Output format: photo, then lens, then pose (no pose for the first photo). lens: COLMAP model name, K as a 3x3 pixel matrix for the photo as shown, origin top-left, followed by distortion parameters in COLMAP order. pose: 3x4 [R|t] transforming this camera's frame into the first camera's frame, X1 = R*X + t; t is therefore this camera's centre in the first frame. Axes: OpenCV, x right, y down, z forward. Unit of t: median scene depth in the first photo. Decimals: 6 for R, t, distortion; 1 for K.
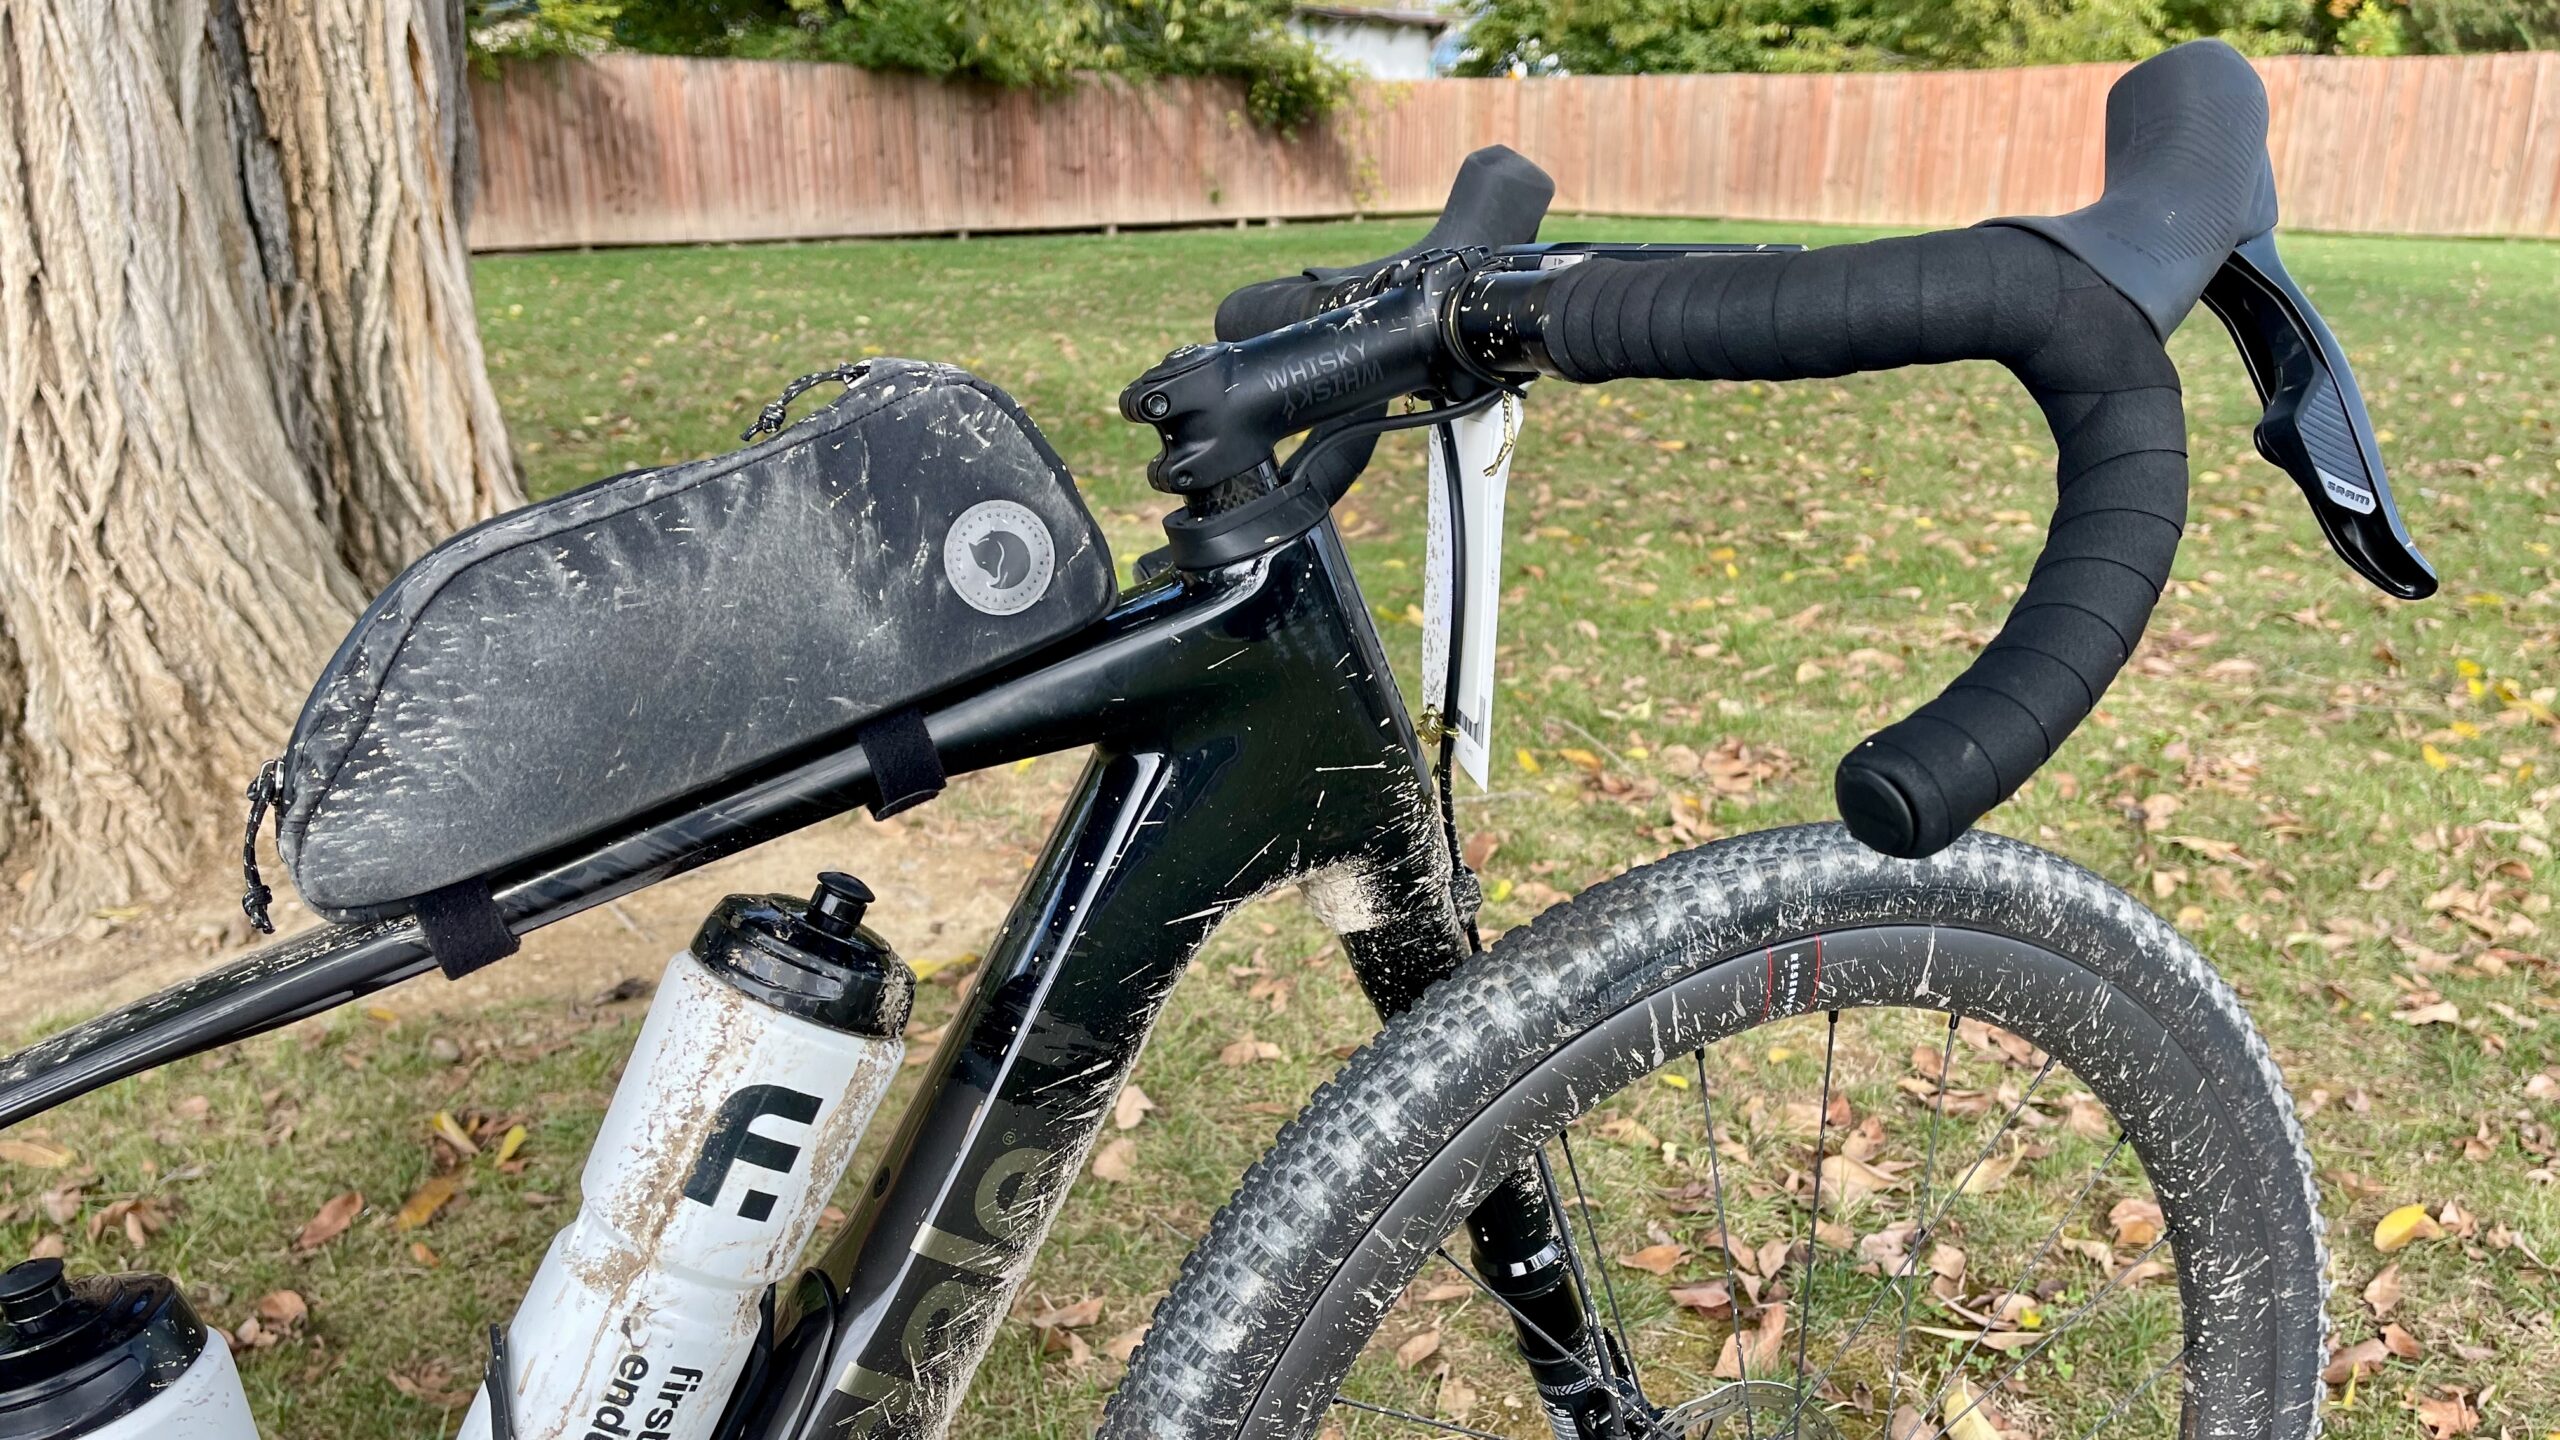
lens RADIAL K [[1909.1, 0, 1293.9], [0, 1909.1, 828.2], [0, 0, 1]] dist [0.090793, -0.129194]
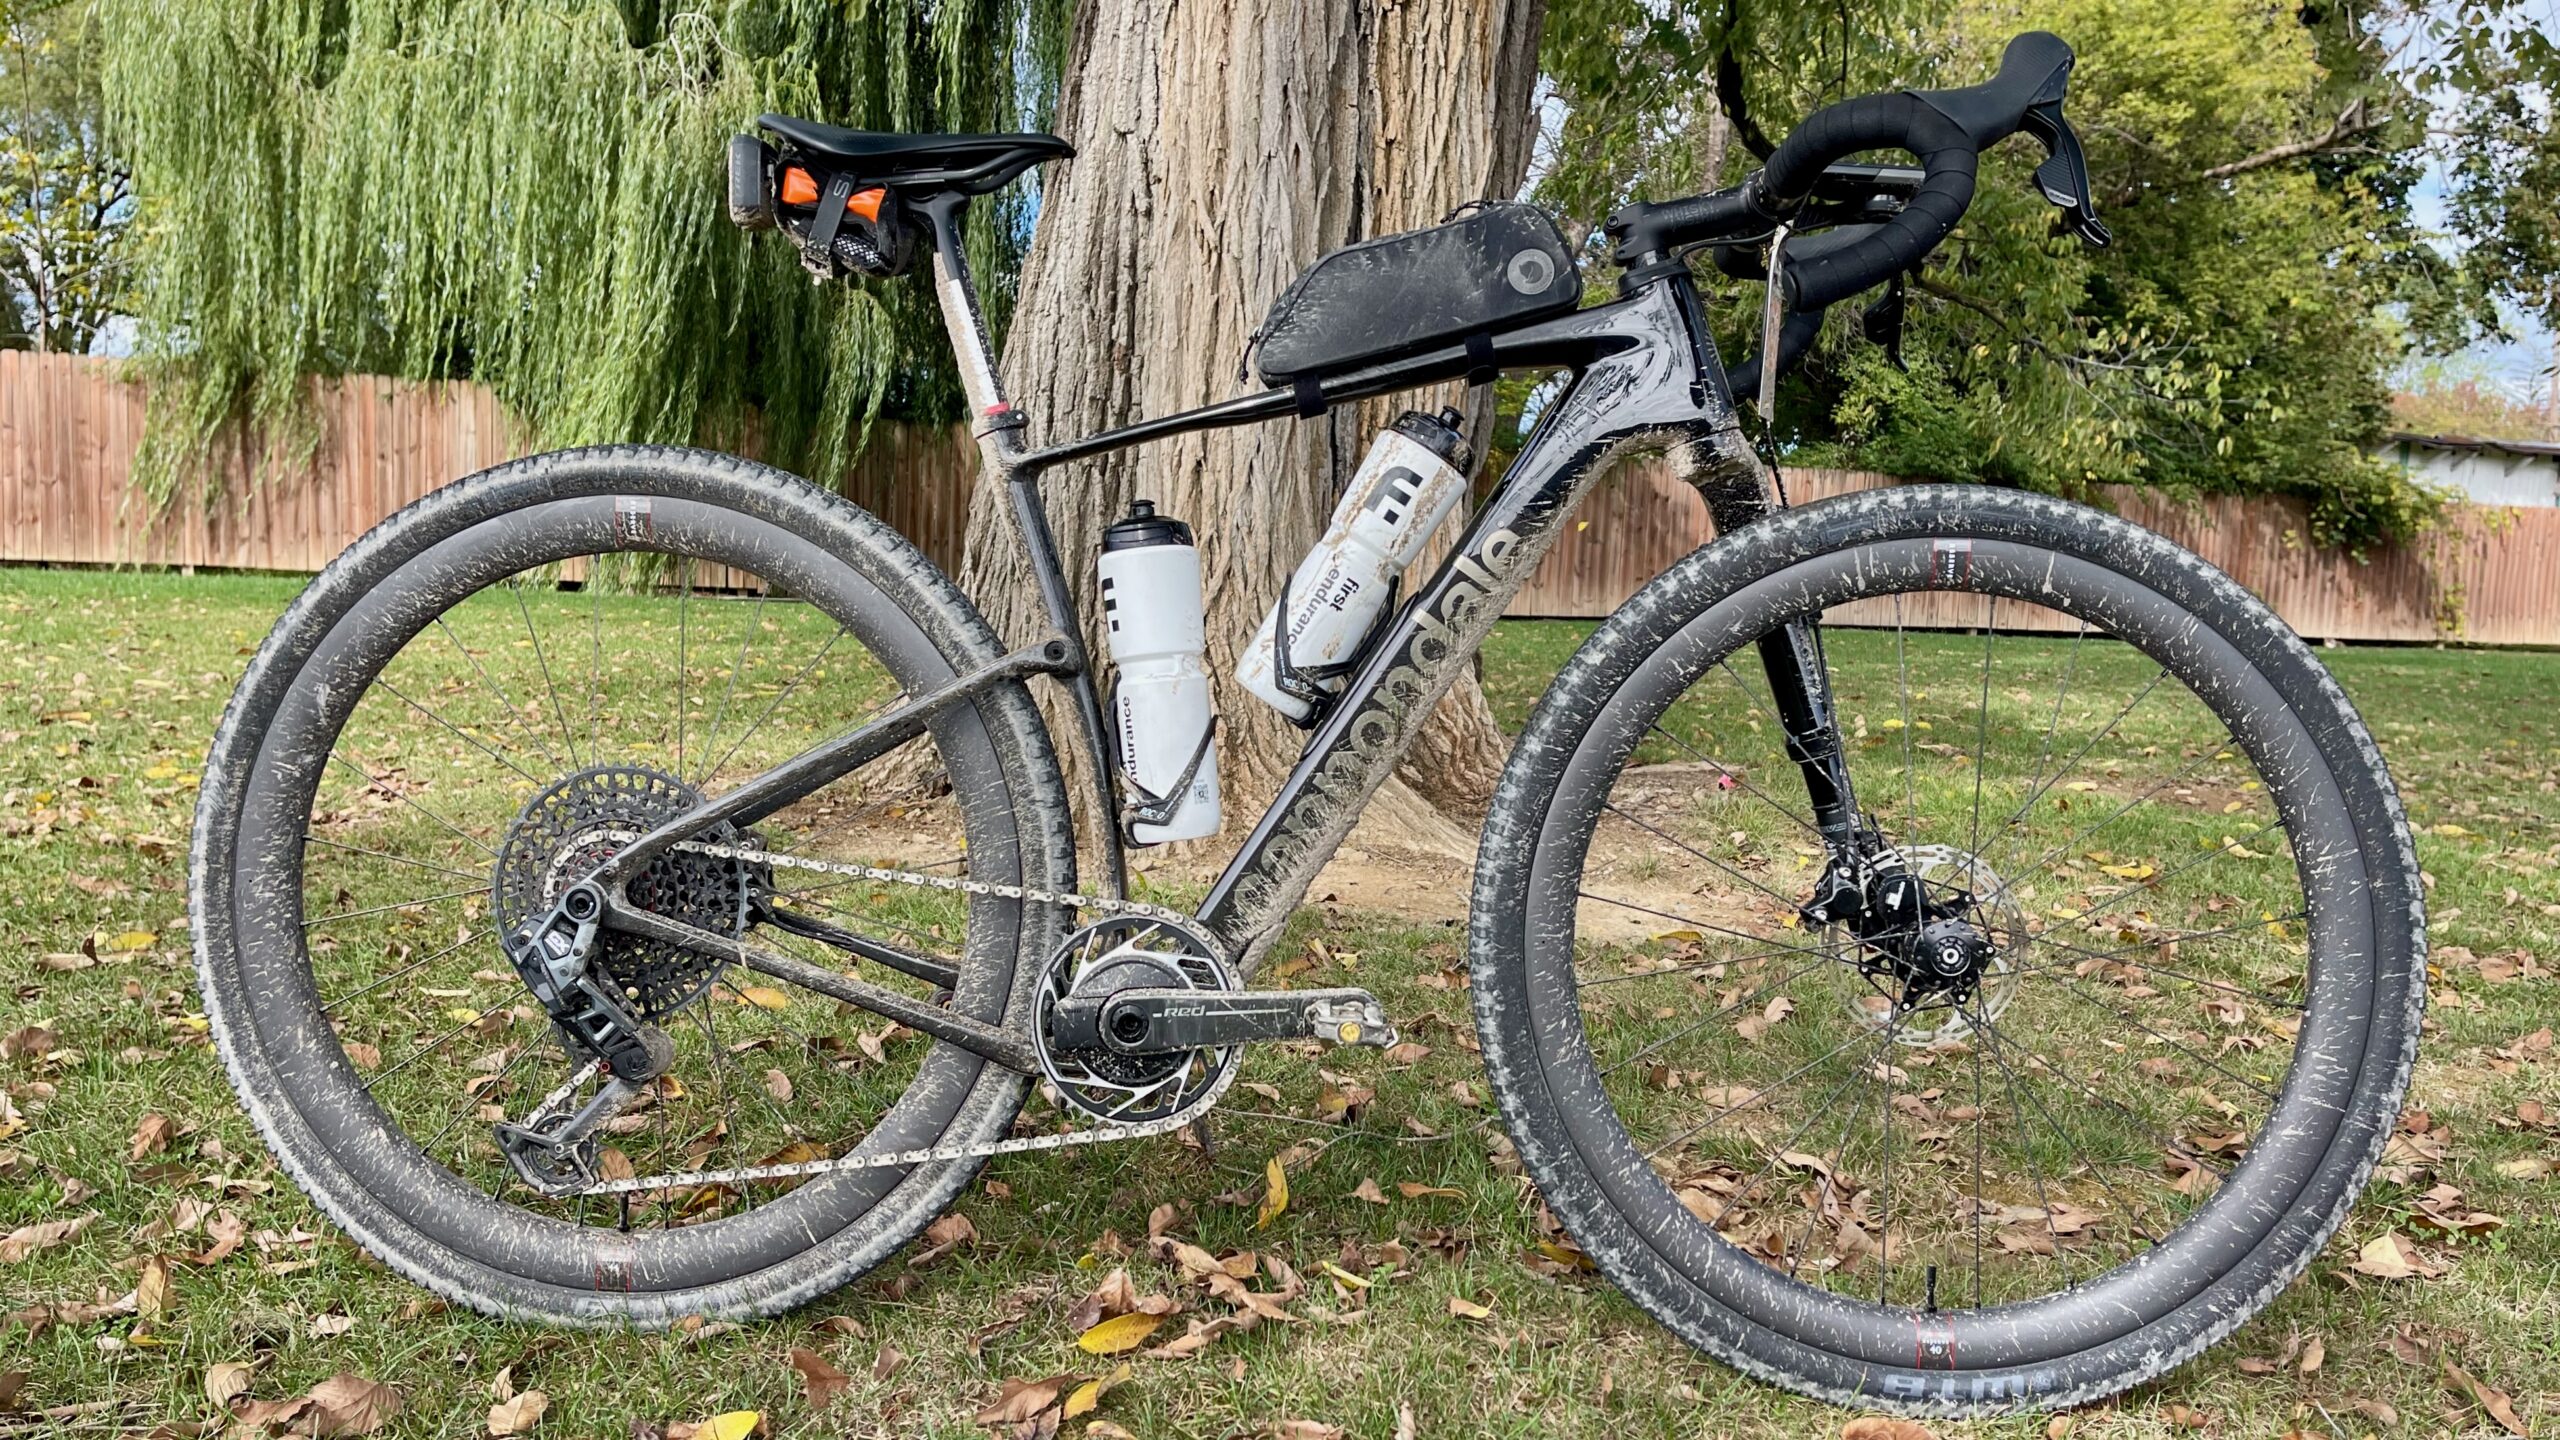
lens RADIAL K [[1991.9, 0, 1293.3], [0, 1991.9, 742.0], [0, 0, 1]] dist [0.027737, -0.006759]
pose [[0.872816, 0.082702, -0.480990, 0.194943], [-0.202404, 0.958127, -0.202545, 0.230152], [0.444099, 0.274139, 0.853009, -0.259341]]
